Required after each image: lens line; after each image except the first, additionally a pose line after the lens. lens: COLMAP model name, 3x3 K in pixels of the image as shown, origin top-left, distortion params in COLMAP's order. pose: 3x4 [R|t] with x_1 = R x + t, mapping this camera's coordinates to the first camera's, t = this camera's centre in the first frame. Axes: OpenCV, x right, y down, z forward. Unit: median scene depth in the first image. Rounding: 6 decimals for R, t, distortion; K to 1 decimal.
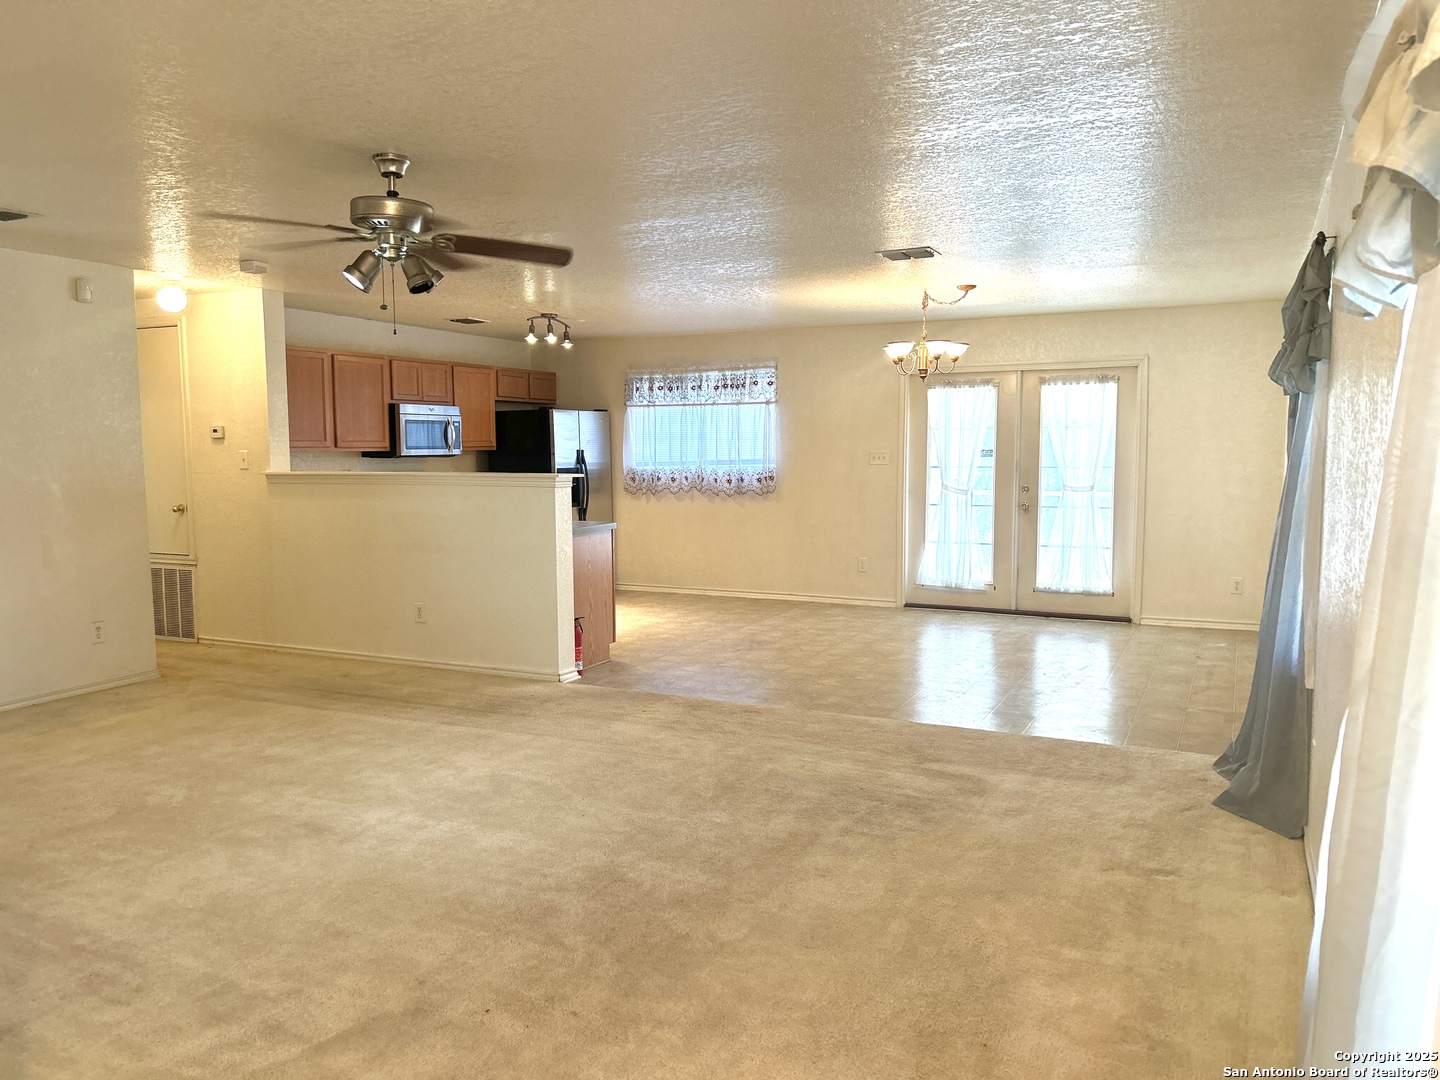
lens RADIAL K [[1075.2, 0, 720.0], [0, 1075.2, 540.0], [0, 0, 1]] dist [0.001718, 0.000645]
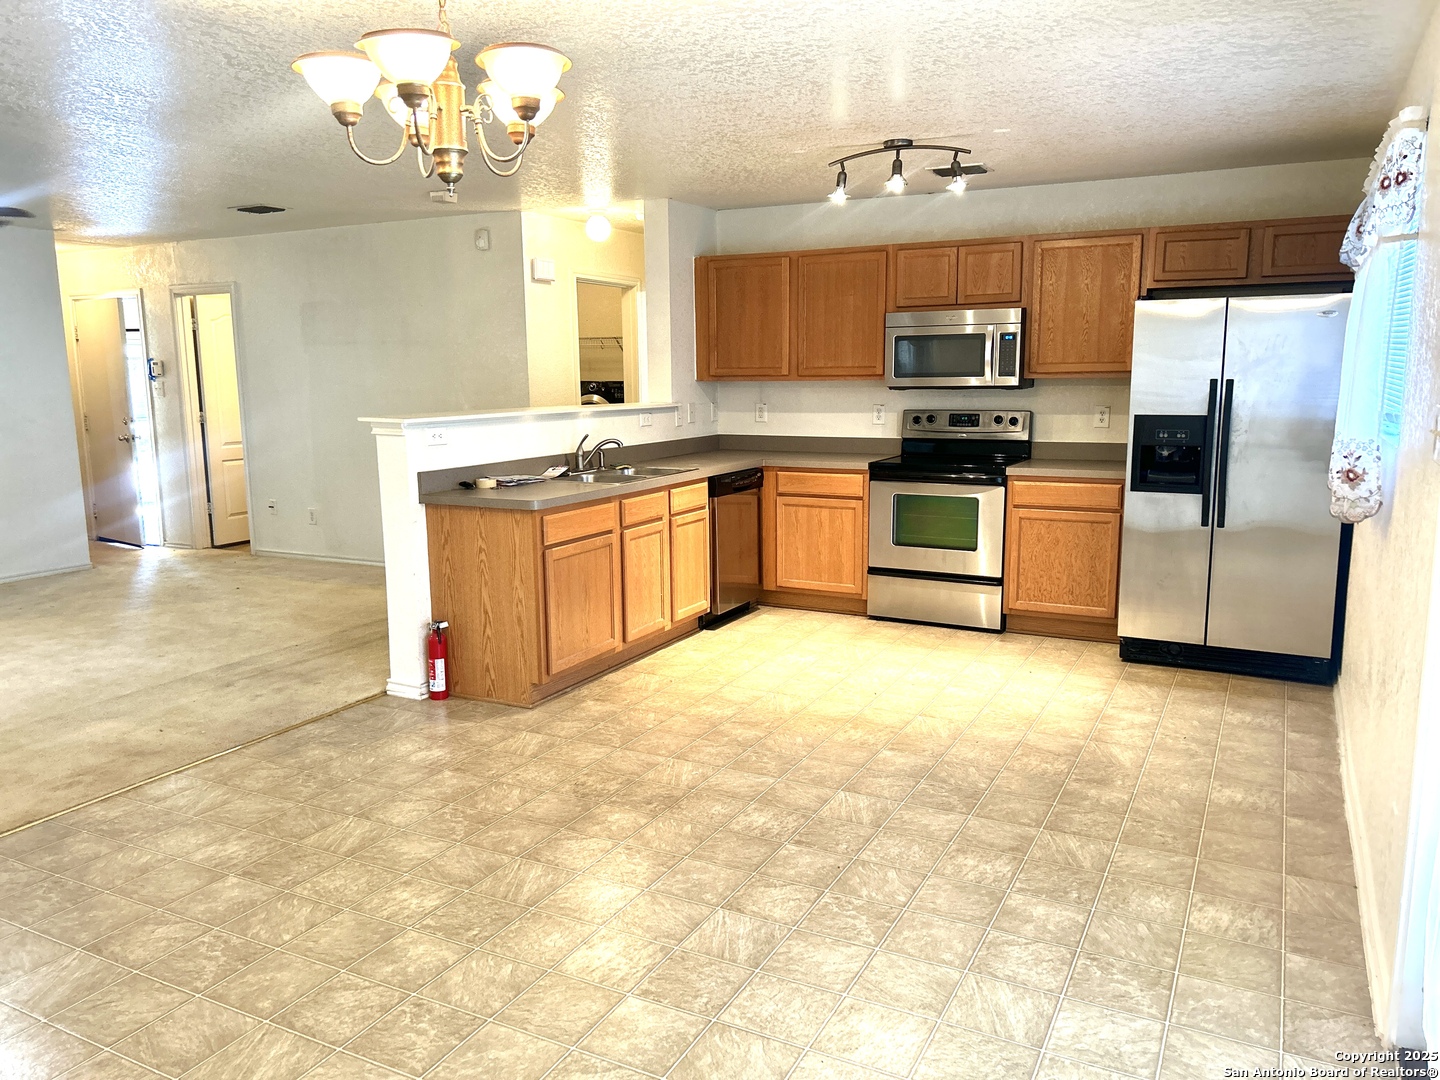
lens RADIAL K [[1075.2, 0, 720.0], [0, 1075.2, 540.0], [0, 0, 1]] dist [0.001718, 0.000645]
pose [[-0.035064, 0.162798, -0.986036, 0.439601], [-0.079402, 0.983070, 0.165132, -0.089208], [0.996226, 0.084083, -0.021544, 0.936720]]
